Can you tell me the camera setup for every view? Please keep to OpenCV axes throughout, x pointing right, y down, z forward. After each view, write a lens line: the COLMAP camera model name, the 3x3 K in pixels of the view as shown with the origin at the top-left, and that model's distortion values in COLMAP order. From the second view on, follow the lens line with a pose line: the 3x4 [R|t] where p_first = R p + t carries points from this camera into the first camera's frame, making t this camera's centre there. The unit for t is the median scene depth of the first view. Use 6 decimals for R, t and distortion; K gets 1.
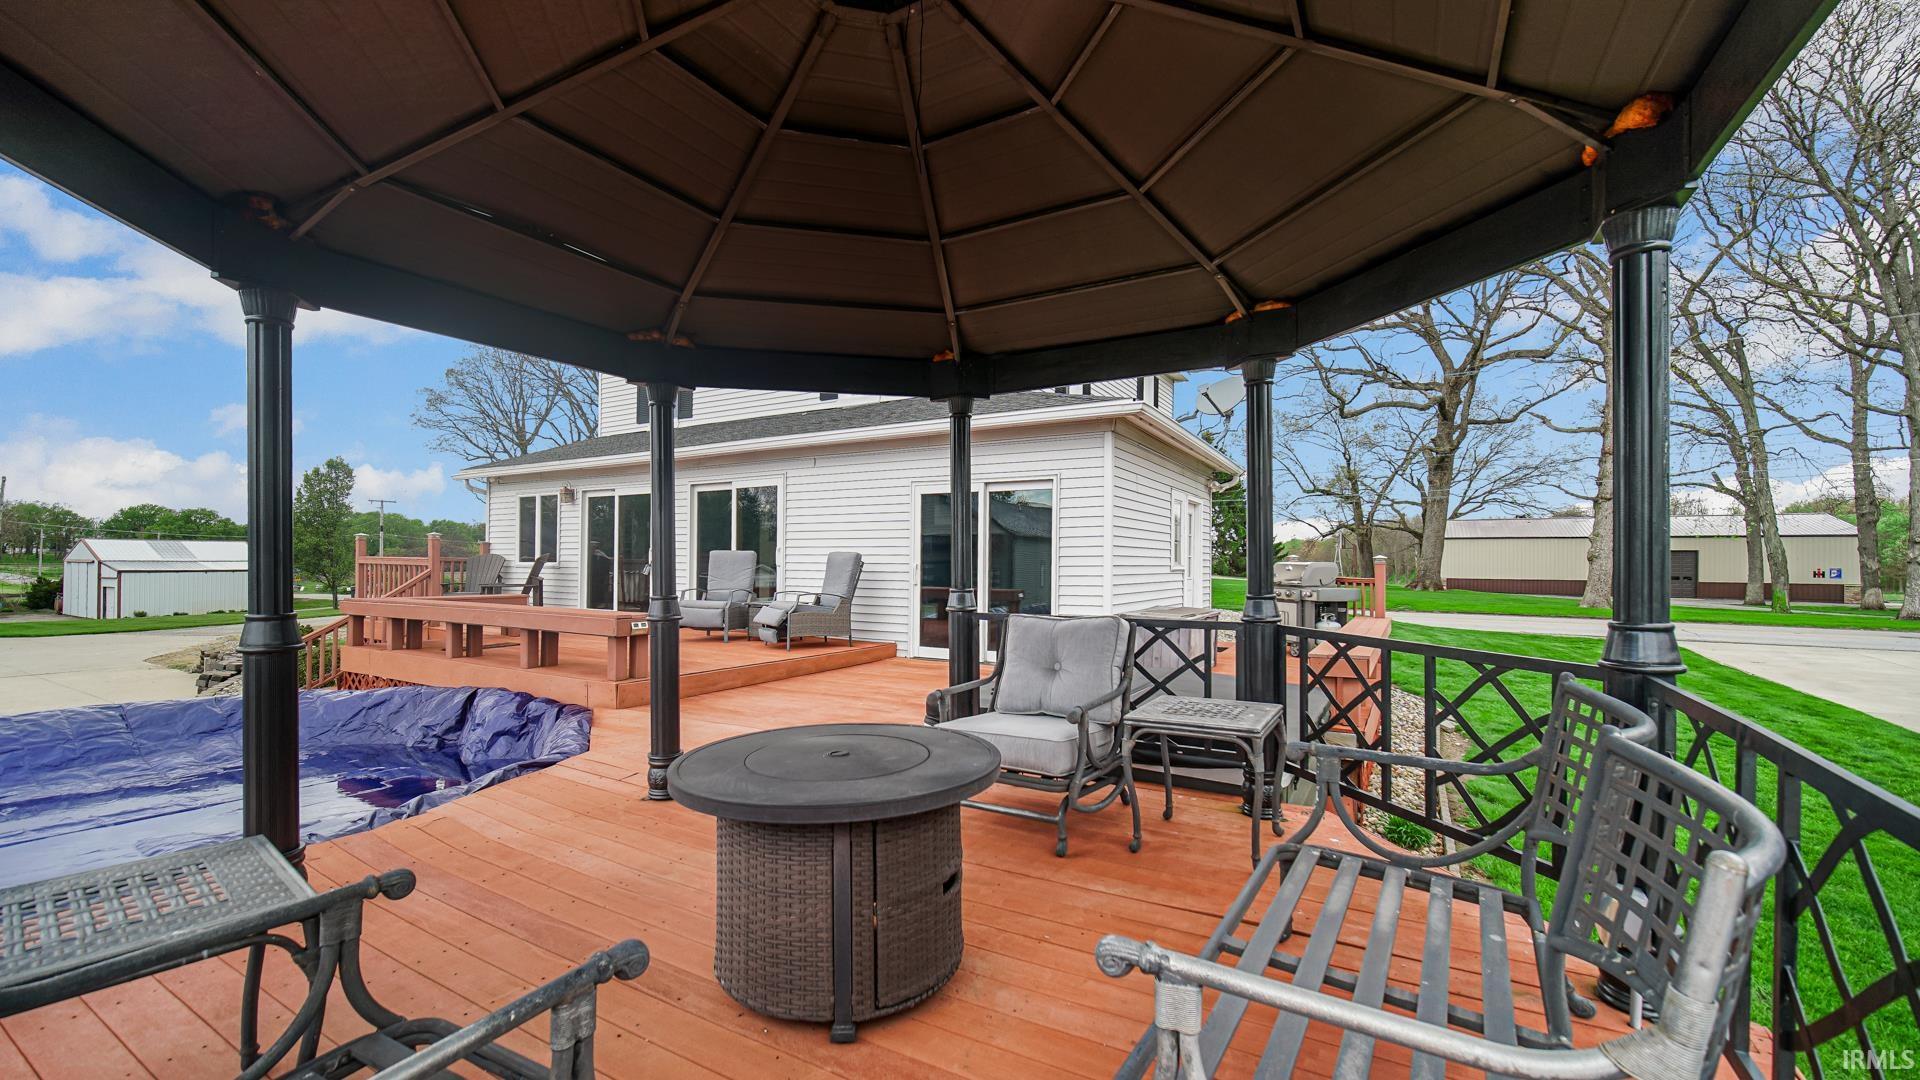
lens RADIAL K [[755.9, 0, 958.4], [0, 755.9, 555.1], [0, 0, 1]] dist [-0.000305, 0.000148]
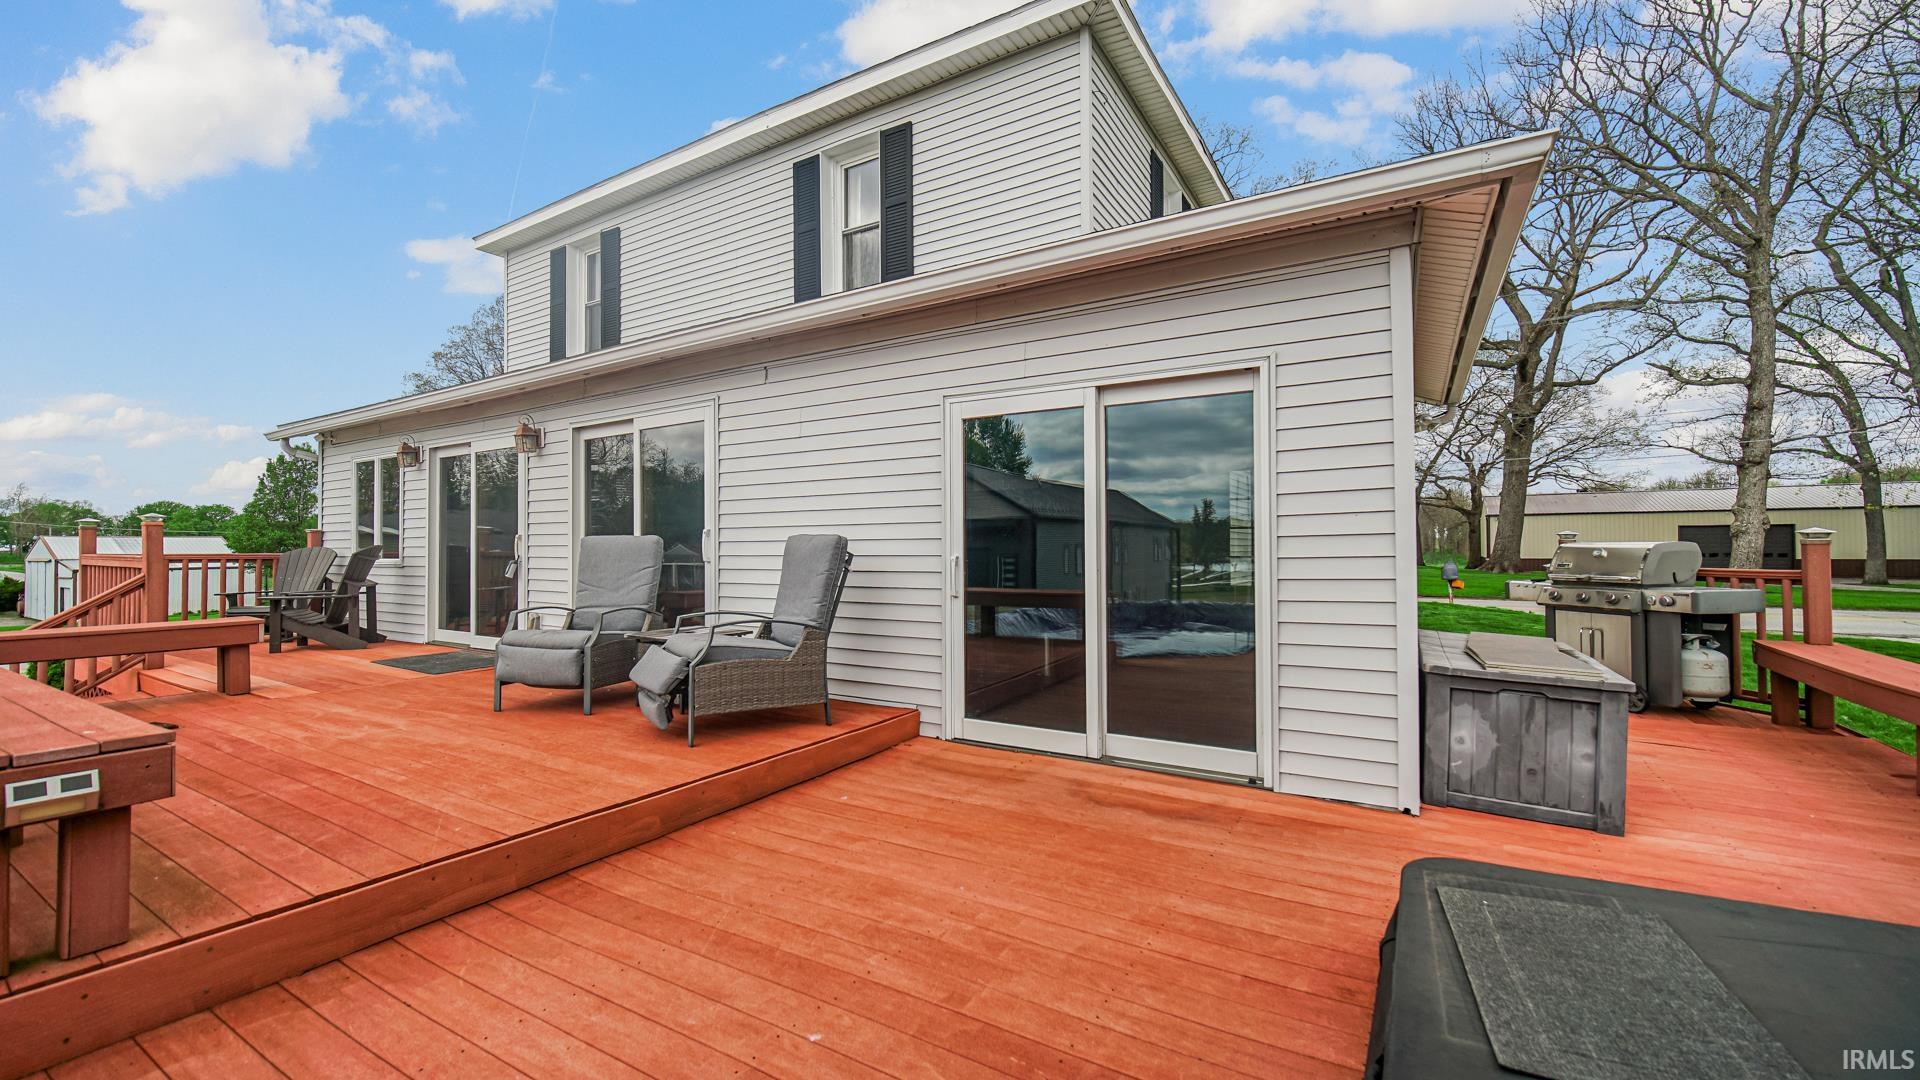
lens RADIAL K [[755.9, 0, 959.8], [0, 755.9, 541.6], [0, 0, 1]] dist [-0.000305, 0.000148]
pose [[0.999799, -0.013838, -0.014496, -0.040503], [0.013846, 0.999904, 0.000487, 0.001852], [0.014488, -0.000688, 0.999895, 0.435603]]
